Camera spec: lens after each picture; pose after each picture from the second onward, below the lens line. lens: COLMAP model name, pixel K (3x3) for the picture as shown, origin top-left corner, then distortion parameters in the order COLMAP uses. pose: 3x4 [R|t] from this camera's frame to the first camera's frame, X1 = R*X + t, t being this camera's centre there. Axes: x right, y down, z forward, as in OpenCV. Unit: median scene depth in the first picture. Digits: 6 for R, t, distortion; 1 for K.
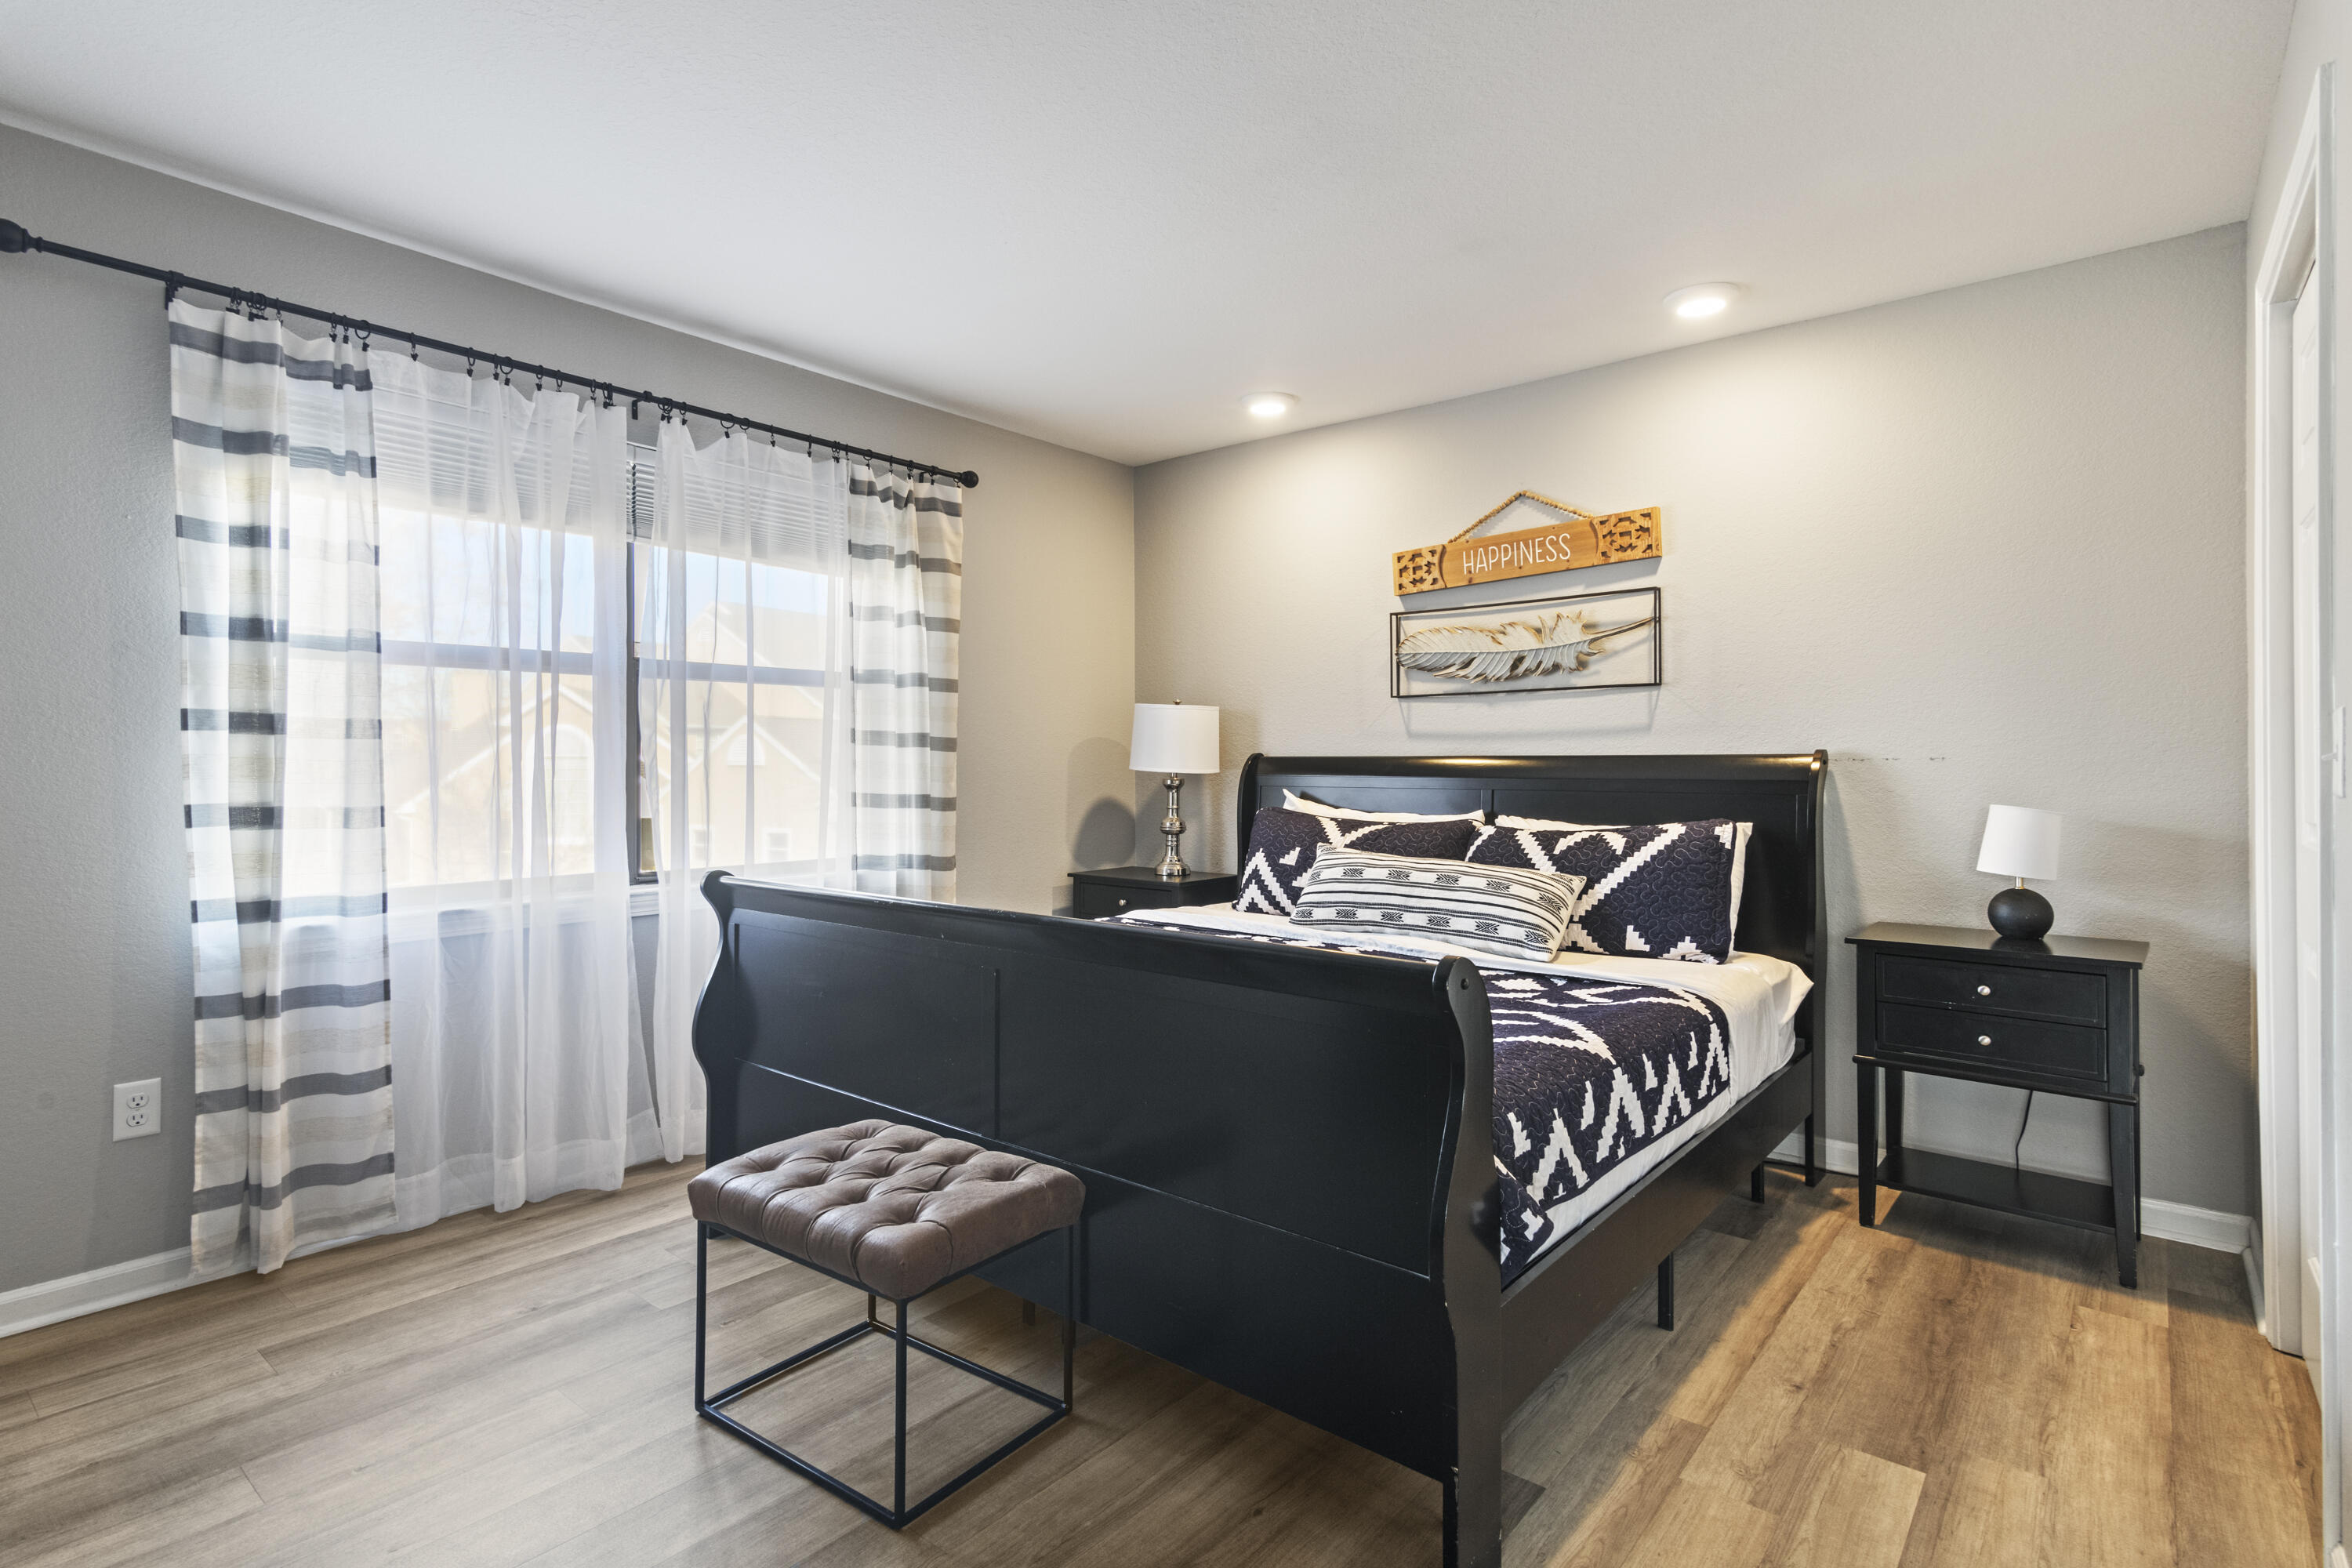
lens RADIAL K [[1146.3, 0, 1174.8], [0, 1146.3, 779.3], [0, 0, 1]] dist [0.014206, 0.001001]
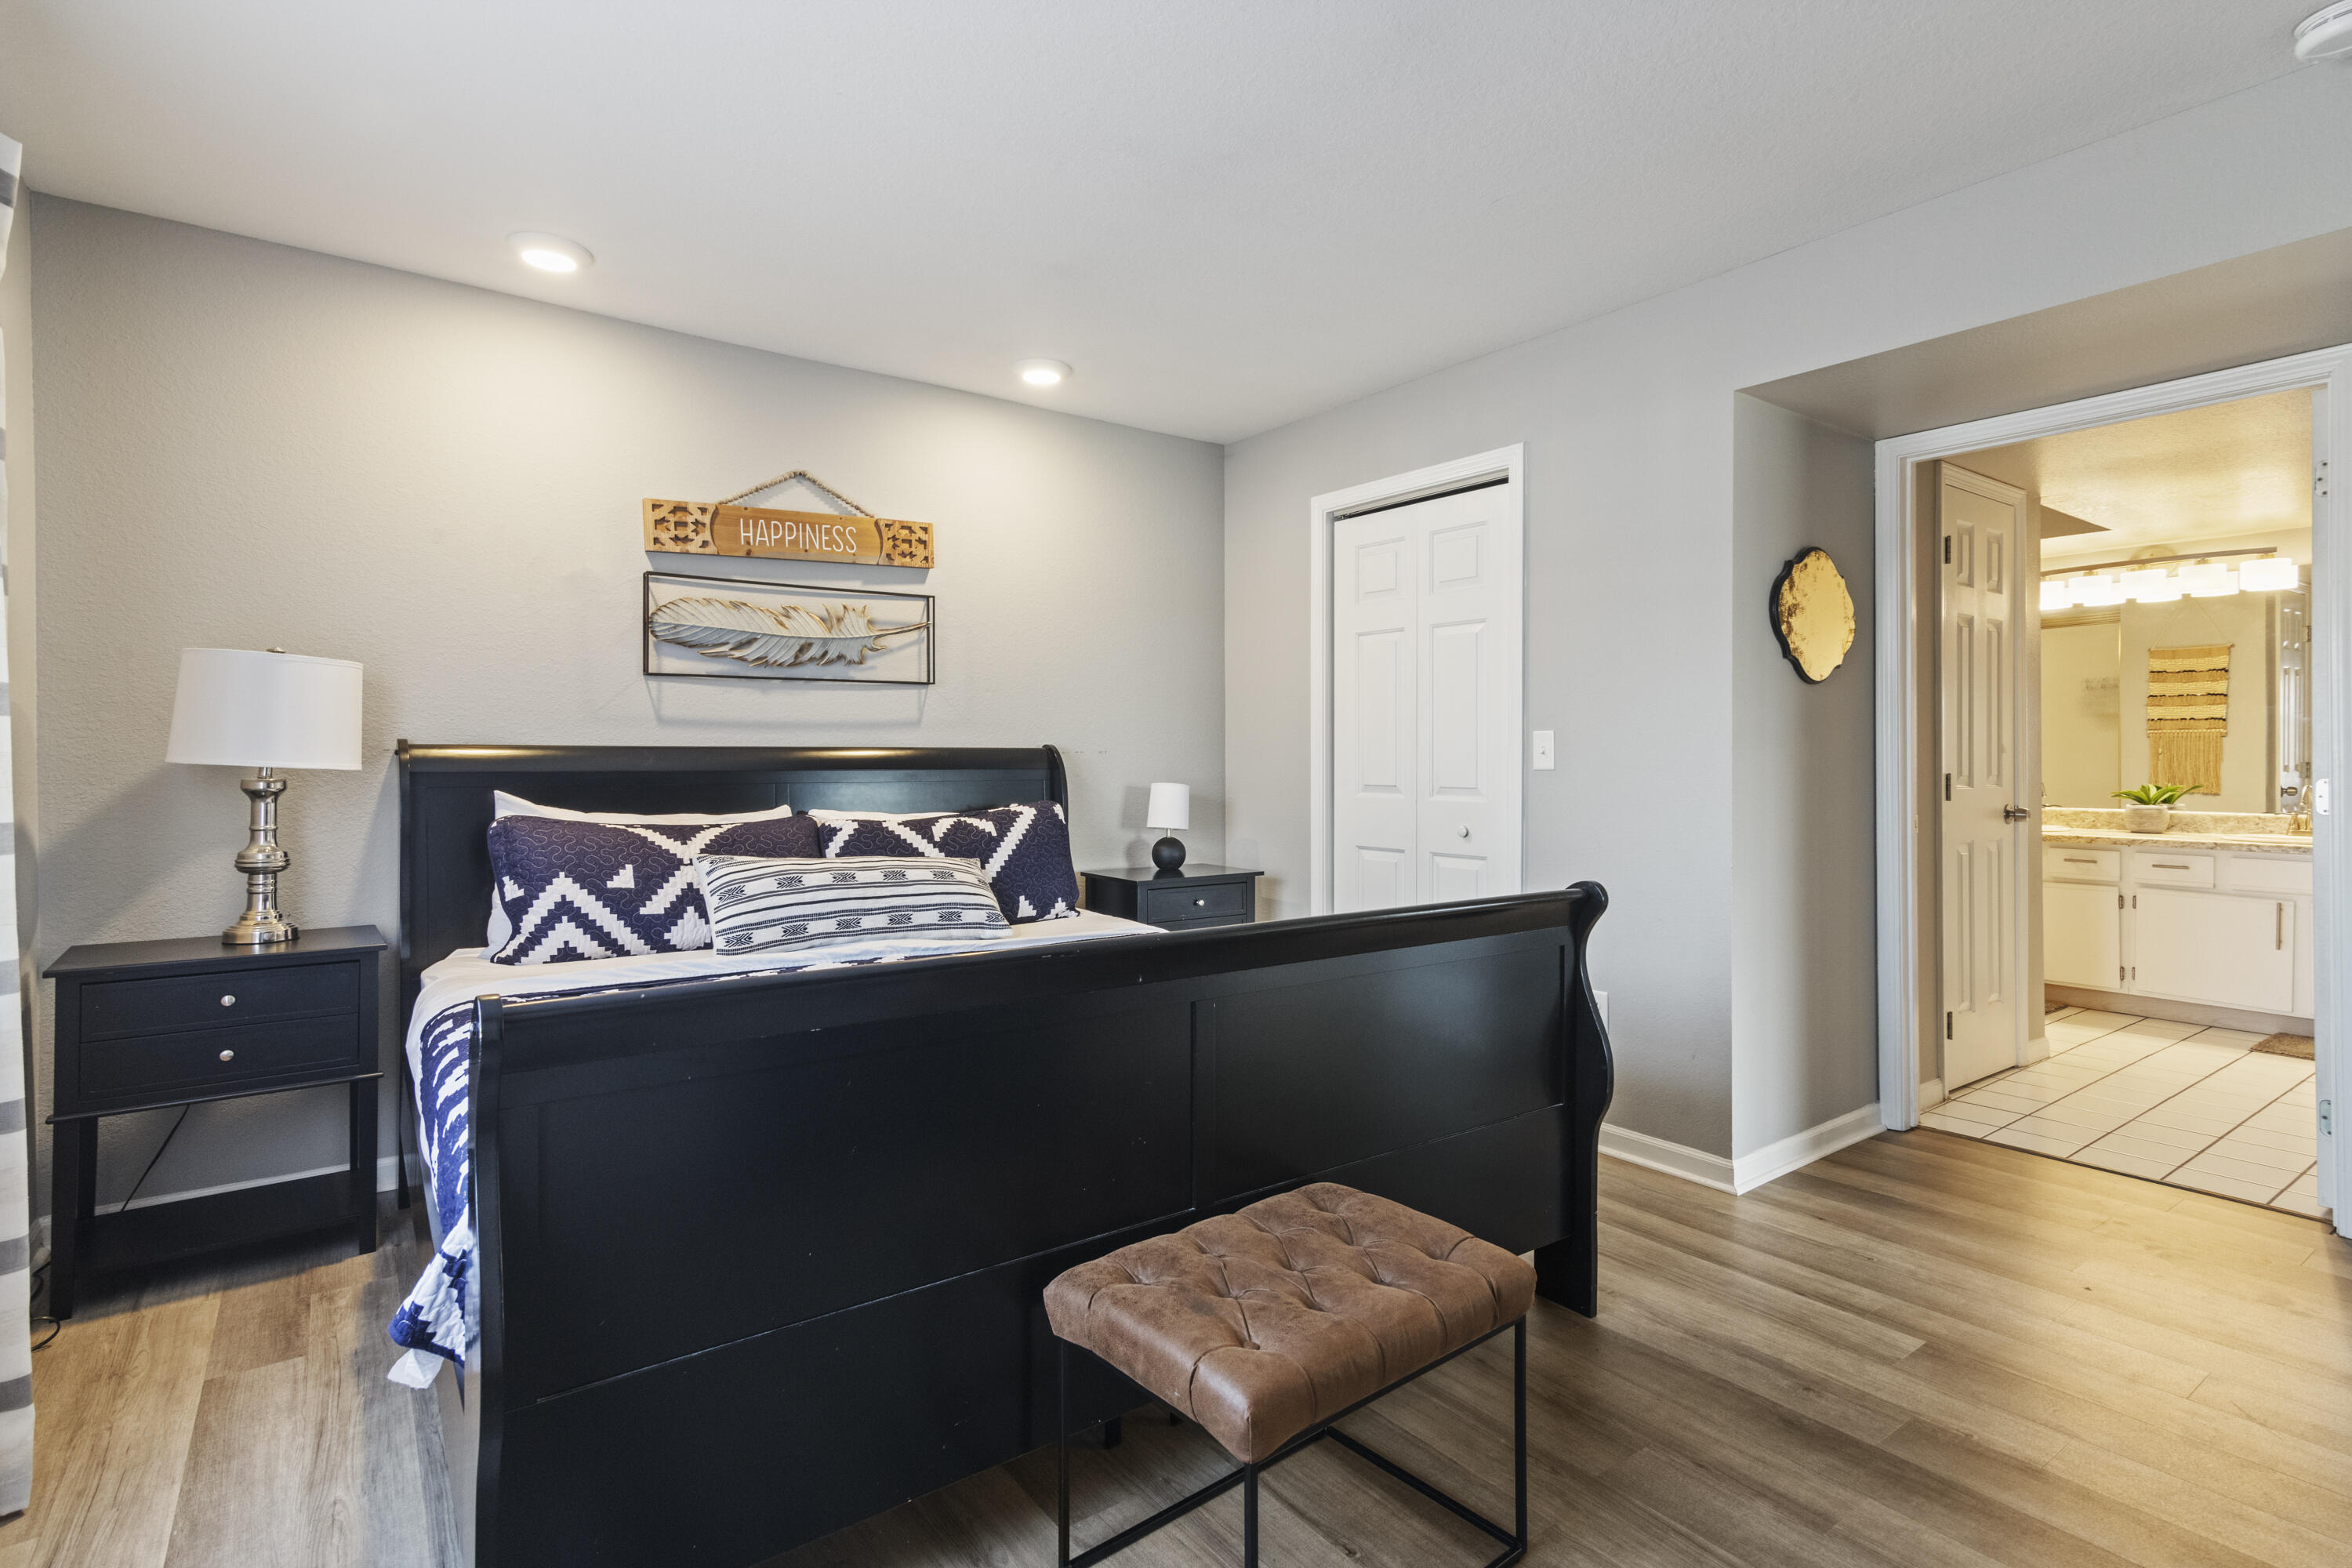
lens RADIAL K [[1146.3, 0, 1172.6], [0, 1146.3, 772.2], [0, 0, 1]] dist [0.014206, 0.001001]
pose [[0.244794, -0.011462, 0.969507, -0.562301], [0.014378, 0.999863, 0.008191, -0.003078], [-0.969469, 0.011934, 0.244925, 0.476584]]
